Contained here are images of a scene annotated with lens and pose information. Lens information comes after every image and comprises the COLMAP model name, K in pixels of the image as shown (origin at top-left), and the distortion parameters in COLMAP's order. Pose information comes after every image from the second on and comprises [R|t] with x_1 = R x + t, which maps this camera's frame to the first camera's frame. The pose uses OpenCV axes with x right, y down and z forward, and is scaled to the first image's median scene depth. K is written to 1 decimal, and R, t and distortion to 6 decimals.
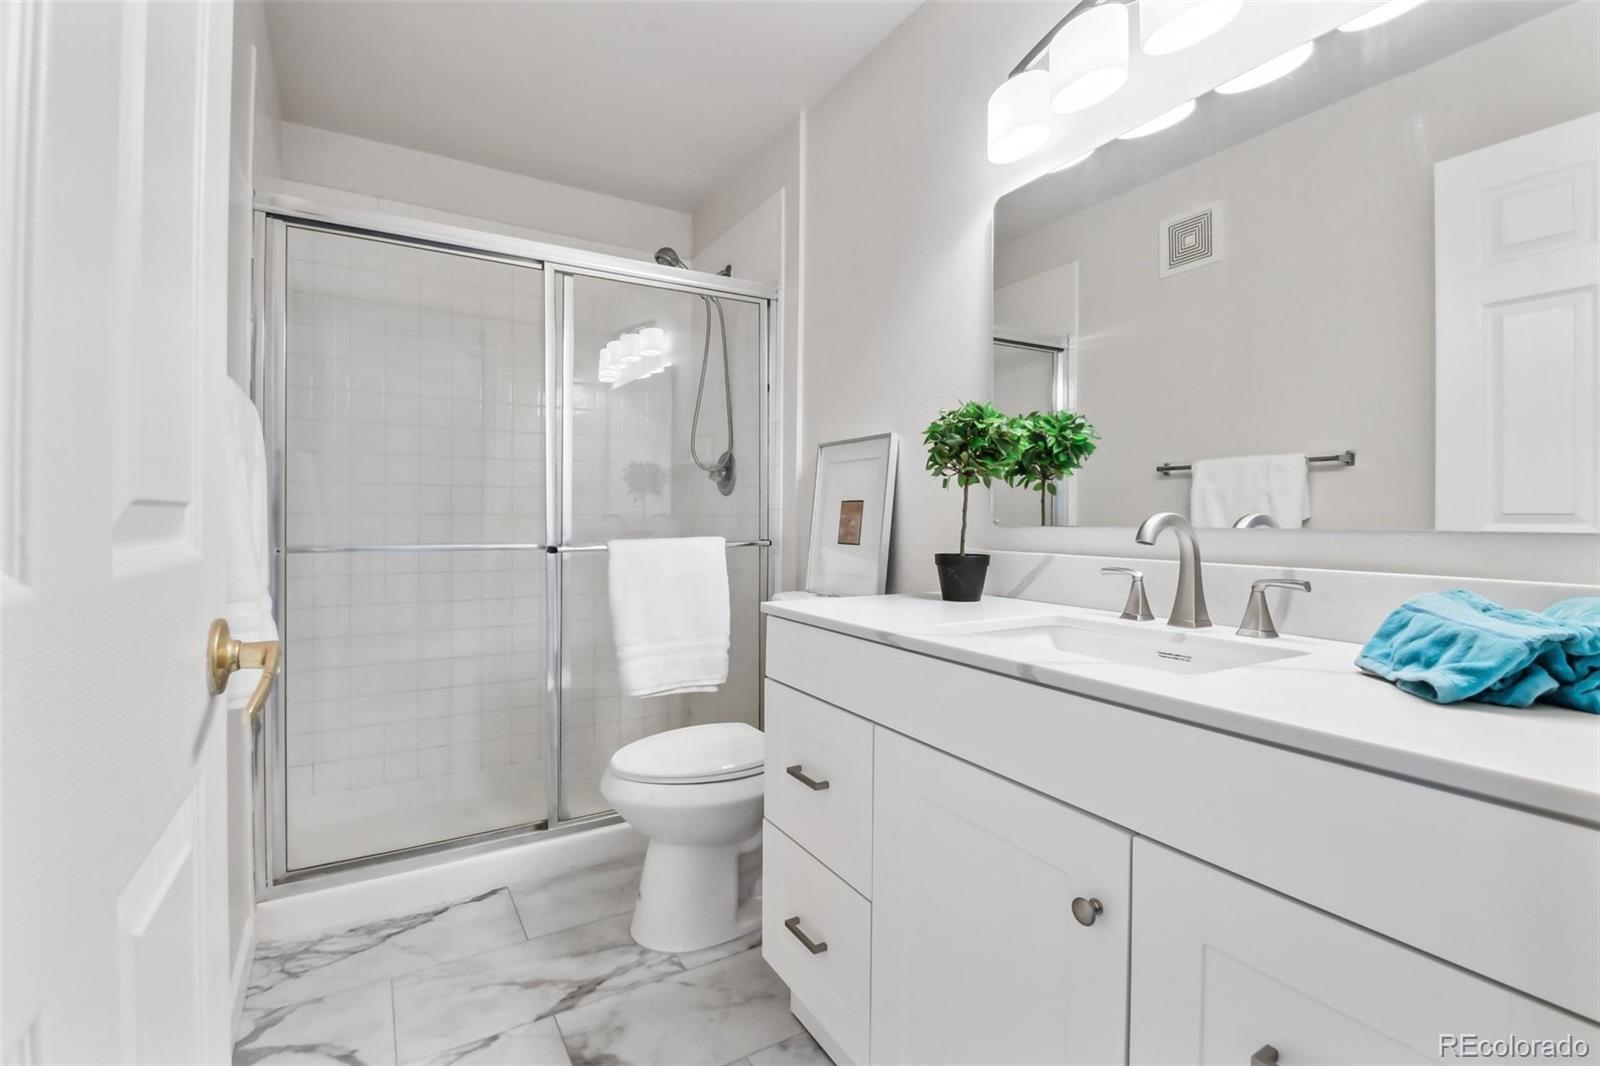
lens RADIAL K [[717.6, 0, 756.5], [0, 717.6, 526.6], [0, 0, 1]] dist [0.026901, -0.016888]
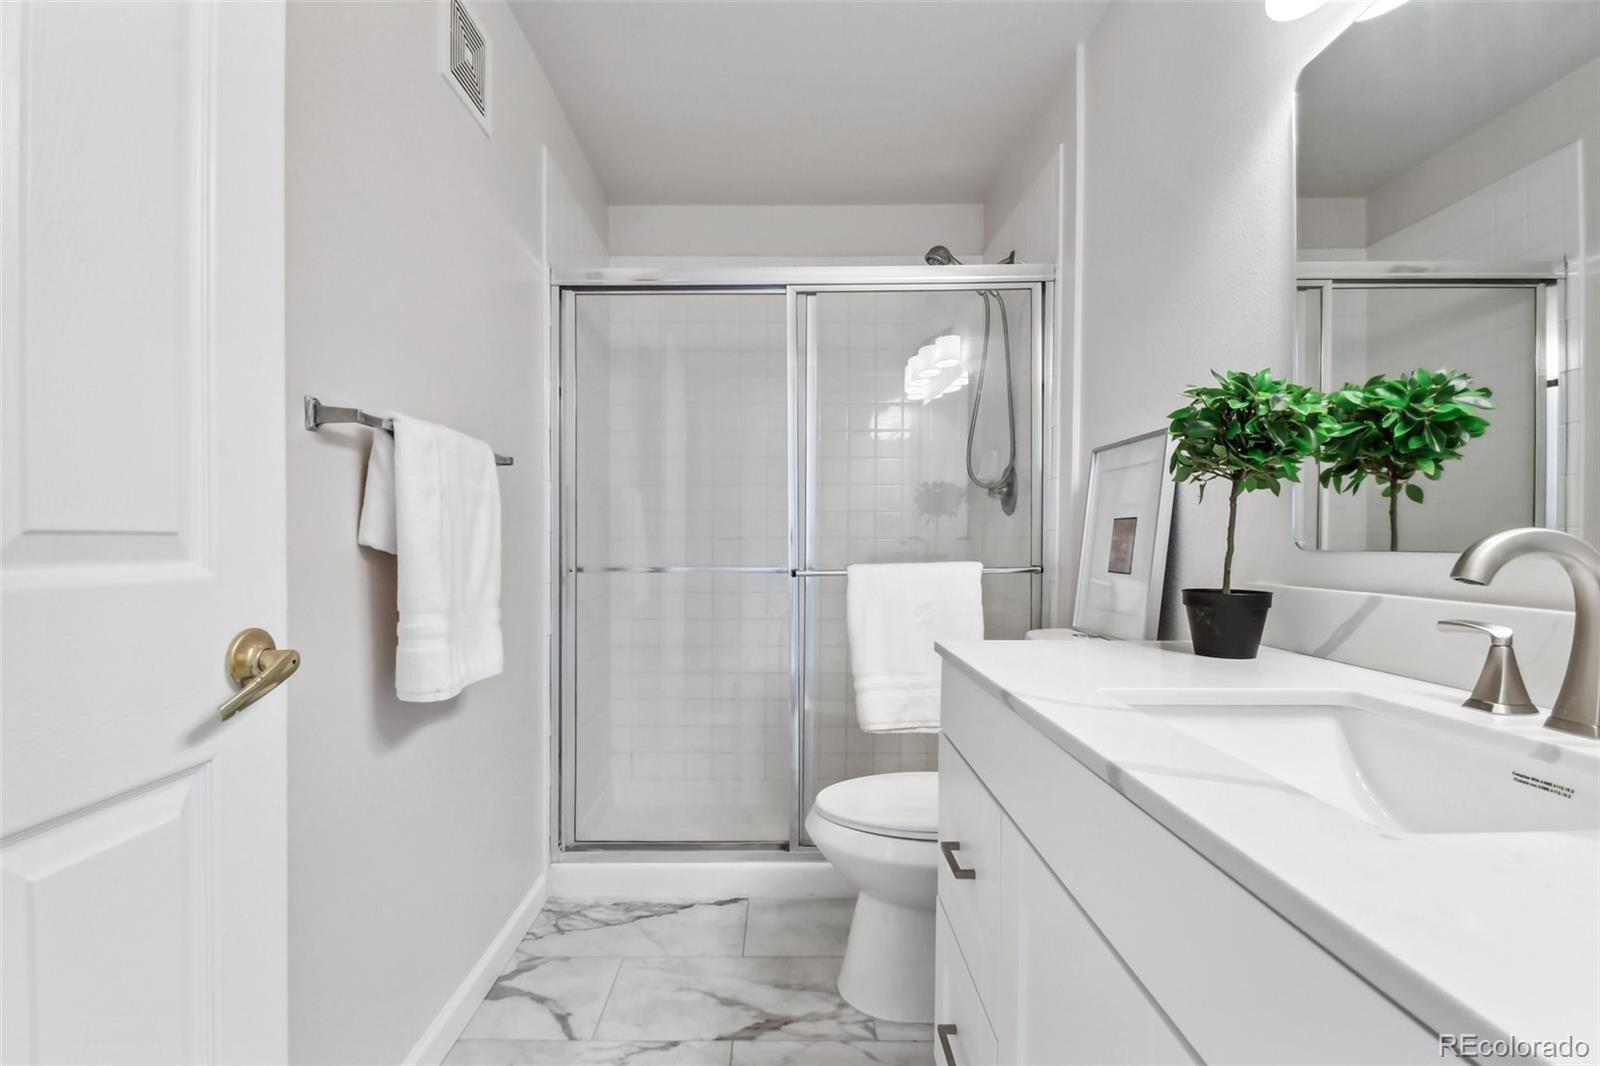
lens RADIAL K [[717.6, 0, 746.4], [0, 717.6, 556.7], [0, 0, 1]] dist [0.026901, -0.016888]
pose [[0.872289, 0.005860, -0.488955, 0.174979], [-0.001090, 0.999949, 0.010039, -0.001196], [0.488989, -0.008224, 0.872251, 0.117067]]
